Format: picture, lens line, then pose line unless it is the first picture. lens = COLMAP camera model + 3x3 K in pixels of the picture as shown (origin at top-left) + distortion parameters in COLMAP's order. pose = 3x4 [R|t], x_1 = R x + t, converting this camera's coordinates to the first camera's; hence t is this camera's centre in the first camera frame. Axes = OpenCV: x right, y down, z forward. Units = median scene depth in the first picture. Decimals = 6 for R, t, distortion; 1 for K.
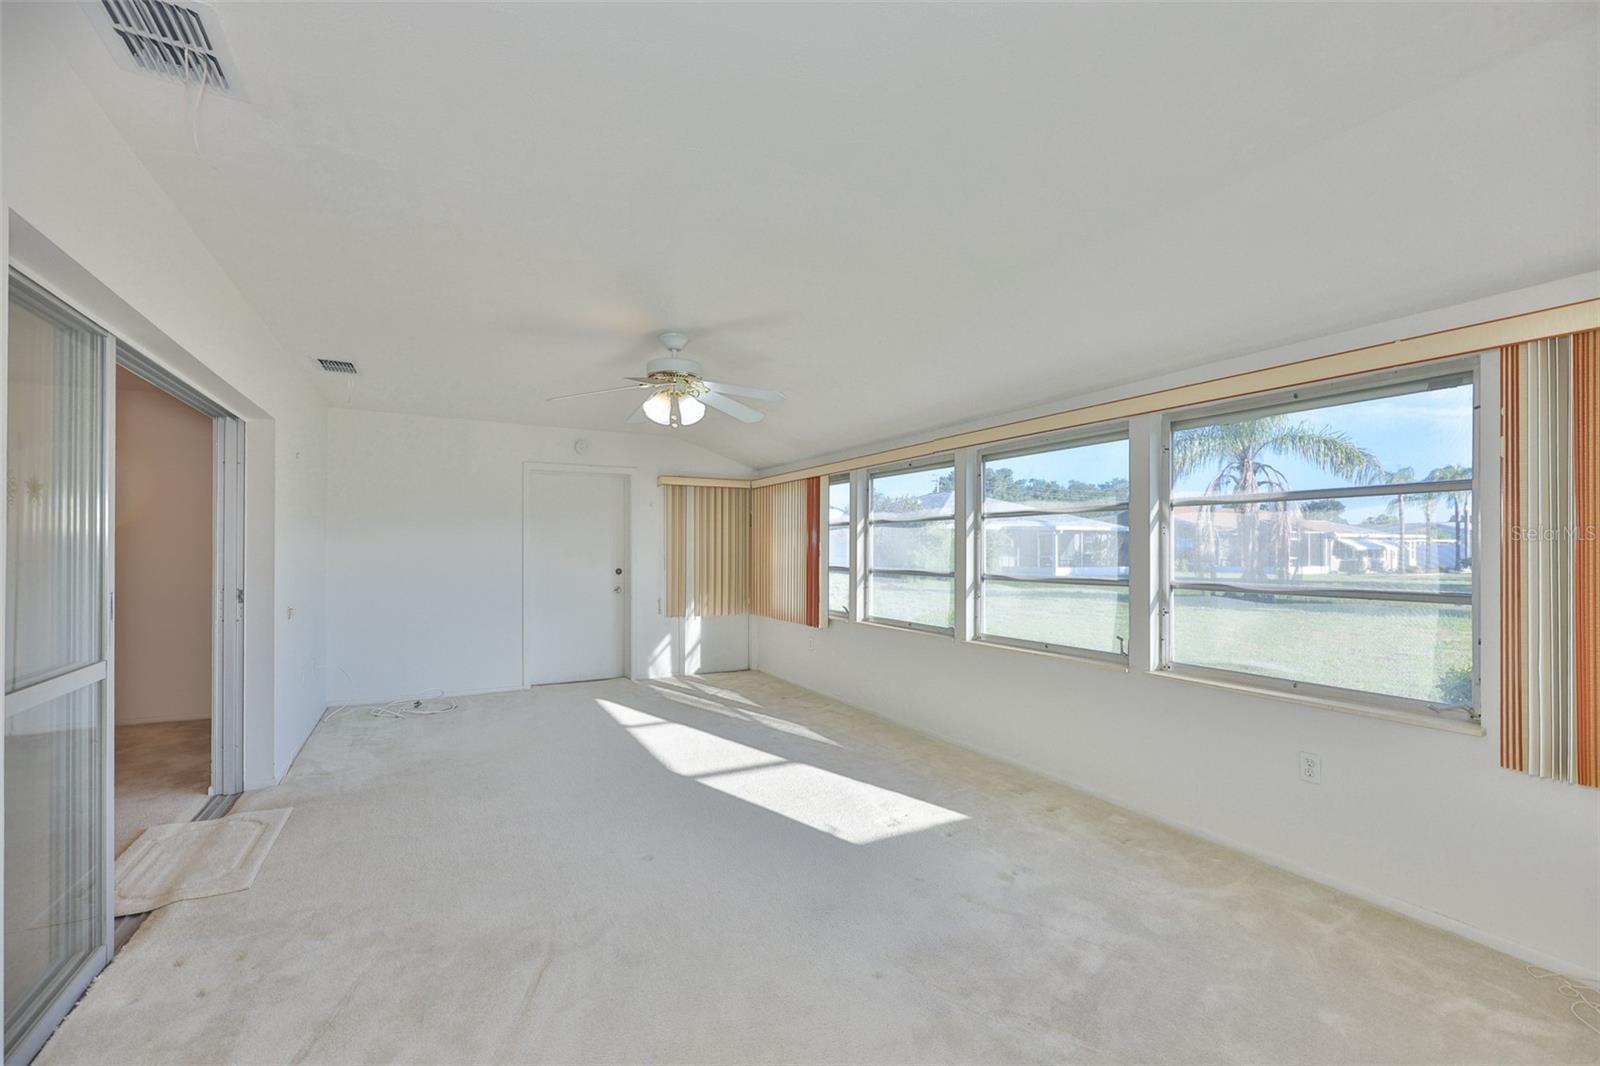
lens RADIAL K [[724.2, 0, 775.2], [0, 724.2, 537.4], [0, 0, 1]] dist [-0.001497, 0.000047]
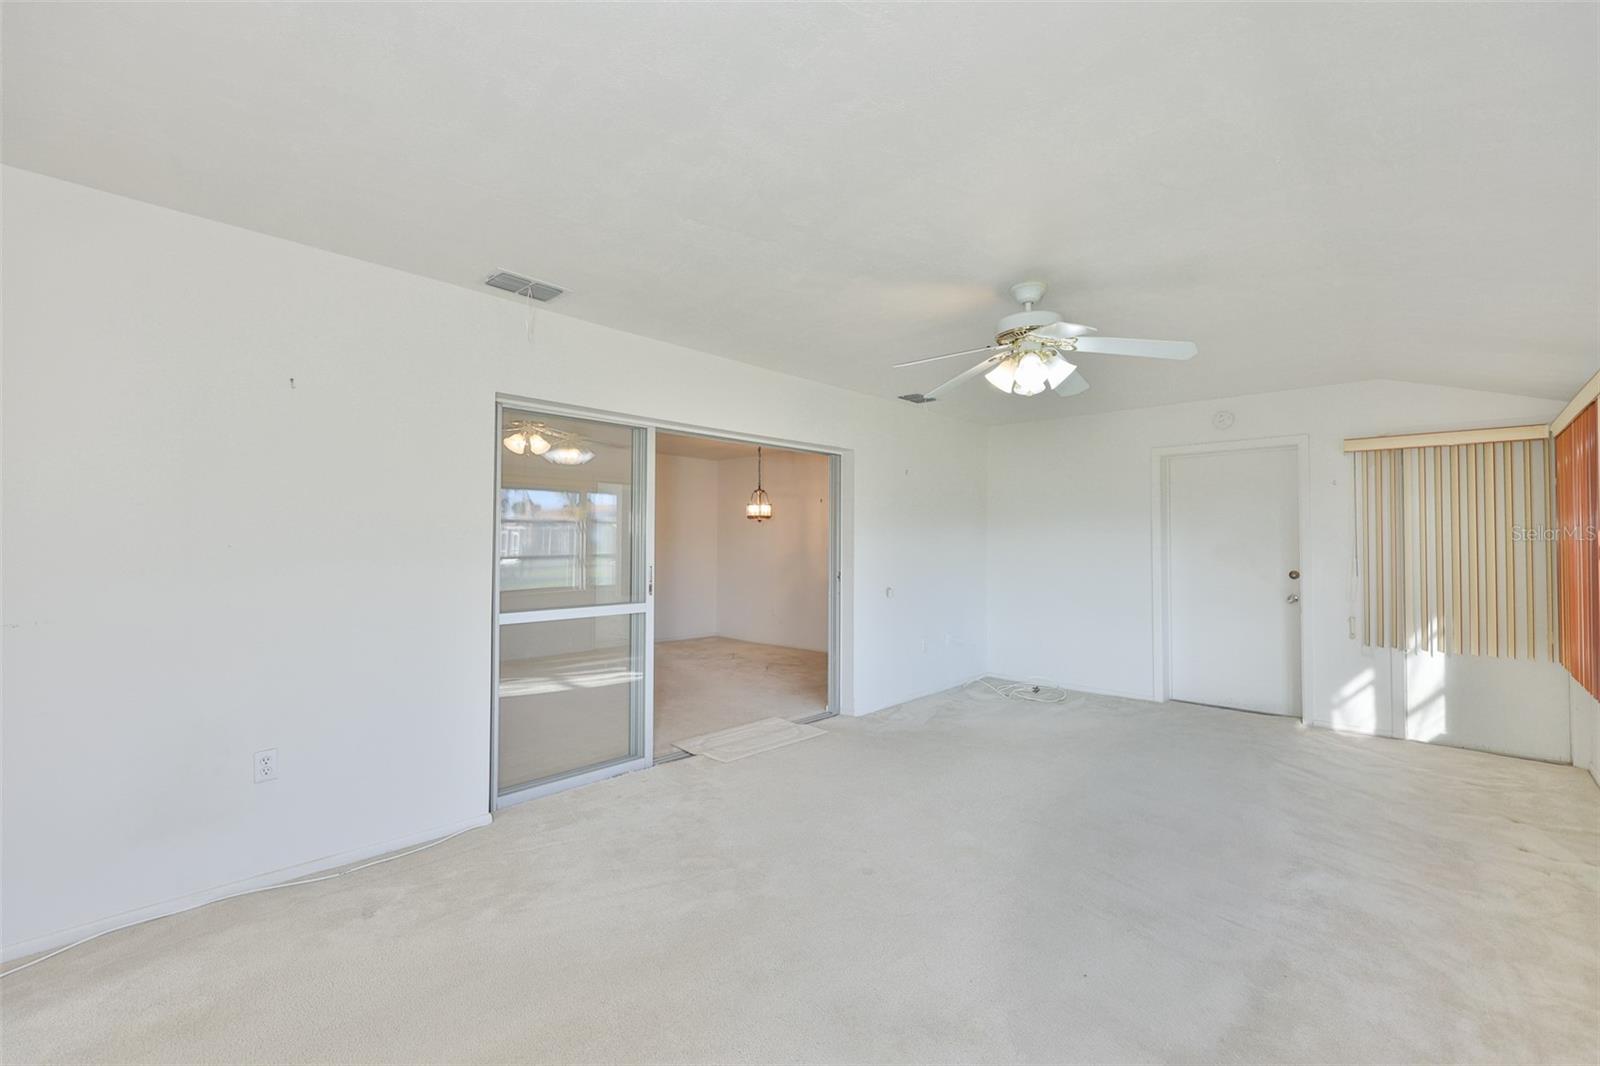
lens RADIAL K [[681.4, 0, 796.2], [0, 681.4, 530.1], [0, 0, 1]] dist [0.001675, 0.000526]
pose [[0.312677, -0.013574, -0.949762, 0.299597], [0.013536, 0.999860, -0.009833, 0.000911], [0.949763, -0.009782, 0.312817, 0.290140]]
